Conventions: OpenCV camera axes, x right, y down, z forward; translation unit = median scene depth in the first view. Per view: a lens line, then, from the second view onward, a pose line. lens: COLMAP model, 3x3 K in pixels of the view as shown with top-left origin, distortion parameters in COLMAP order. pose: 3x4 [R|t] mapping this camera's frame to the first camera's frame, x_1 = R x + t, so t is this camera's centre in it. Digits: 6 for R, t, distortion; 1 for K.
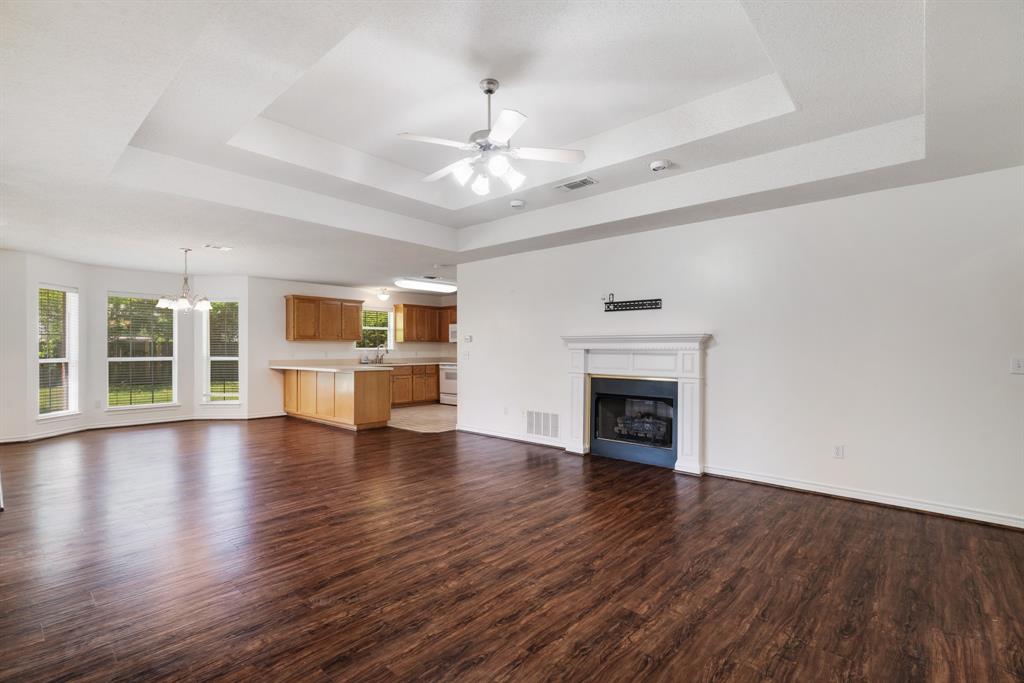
lens RADIAL K [[461.6, 0, 504.9], [0, 461.6, 347.7], [0, 0, 1]] dist [-0.004048, -0.000345]
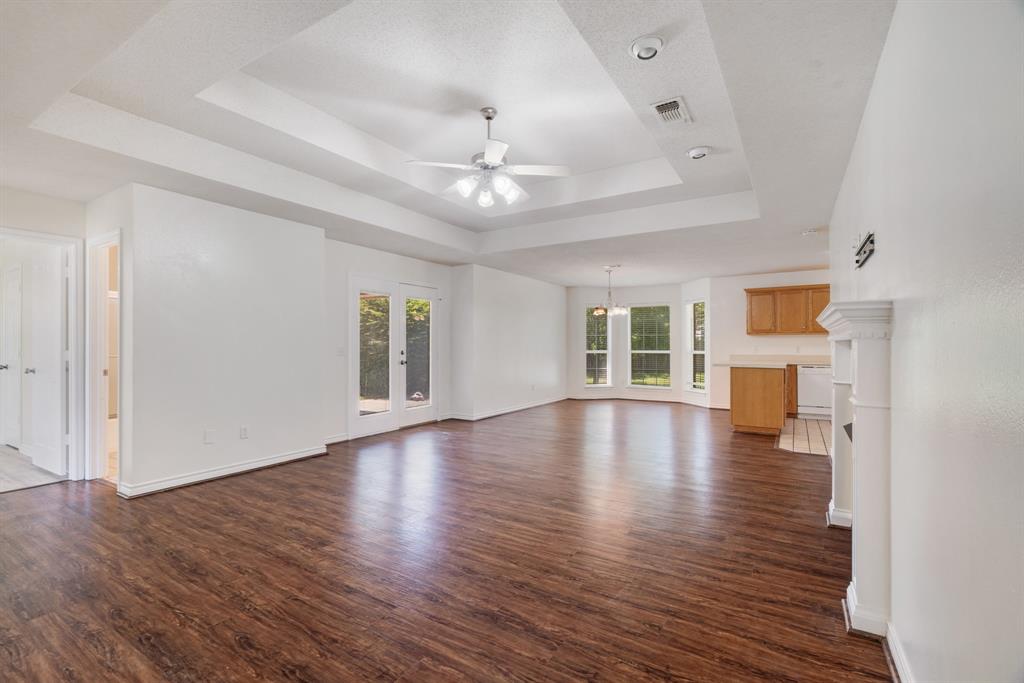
lens RADIAL K [[461.6, 0, 517.7], [0, 461.6, 347.9], [0, 0, 1]] dist [-0.004048, -0.000345]
pose [[0.195616, 0.006989, -0.980656, 0.452063], [0.003495, 0.999963, 0.007824, 0.001845], [0.980674, -0.004958, 0.195585, 0.348056]]
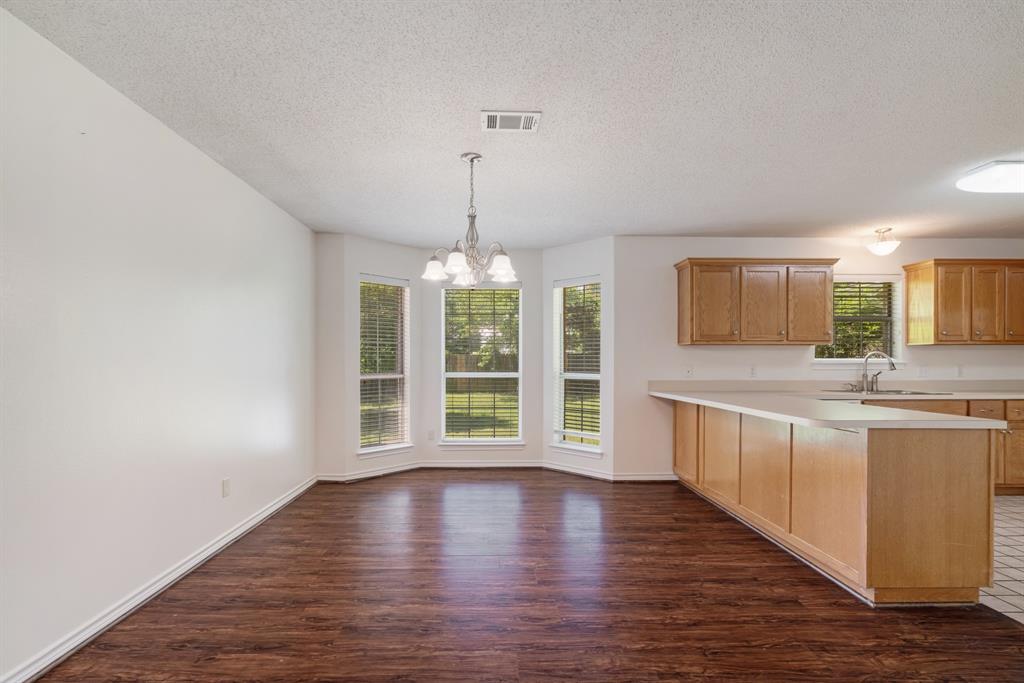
lens RADIAL K [[461.6, 0, 502.5], [0, 461.6, 365.3], [0, 0, 1]] dist [-0.004048, -0.000345]
pose [[0.684101, 0.008187, -0.729341, -0.237935], [0.002303, 0.999908, 0.013384, 0.000123], [0.729384, -0.010836, 0.684019, 0.519222]]
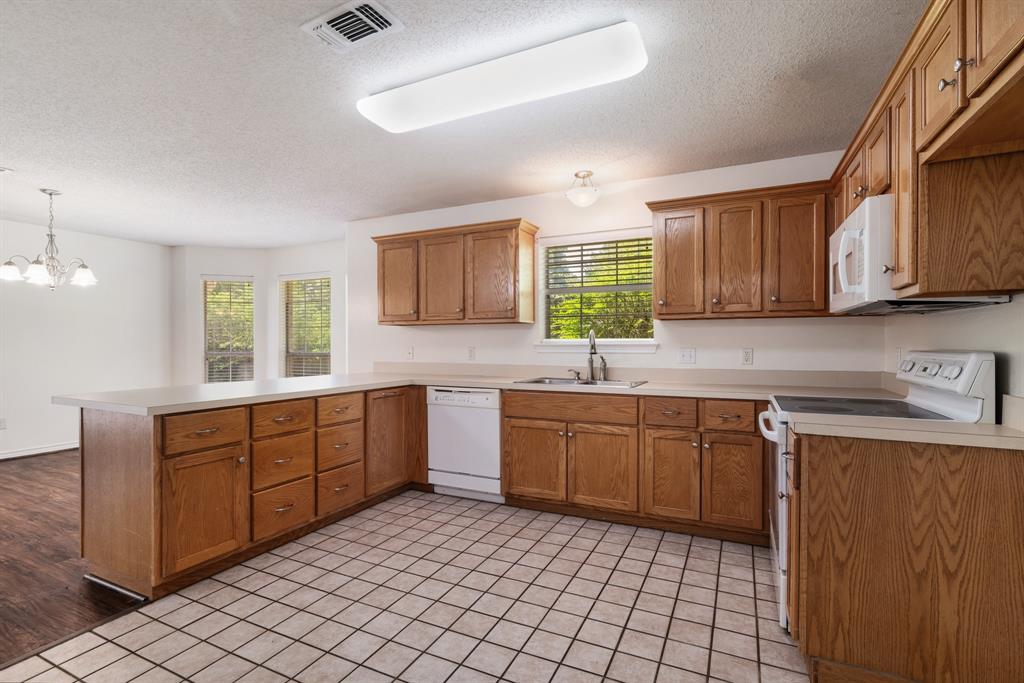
lens RADIAL K [[461.6, 0, 511.6], [0, 461.6, 343.7], [0, 0, 1]] dist [-0.004048, -0.000345]
pose [[0.293206, 0.003613, -0.956043, 0.087723], [0.005432, 0.999970, 0.005445, 0.002418], [0.956034, -0.006790, 0.293178, 1.073597]]
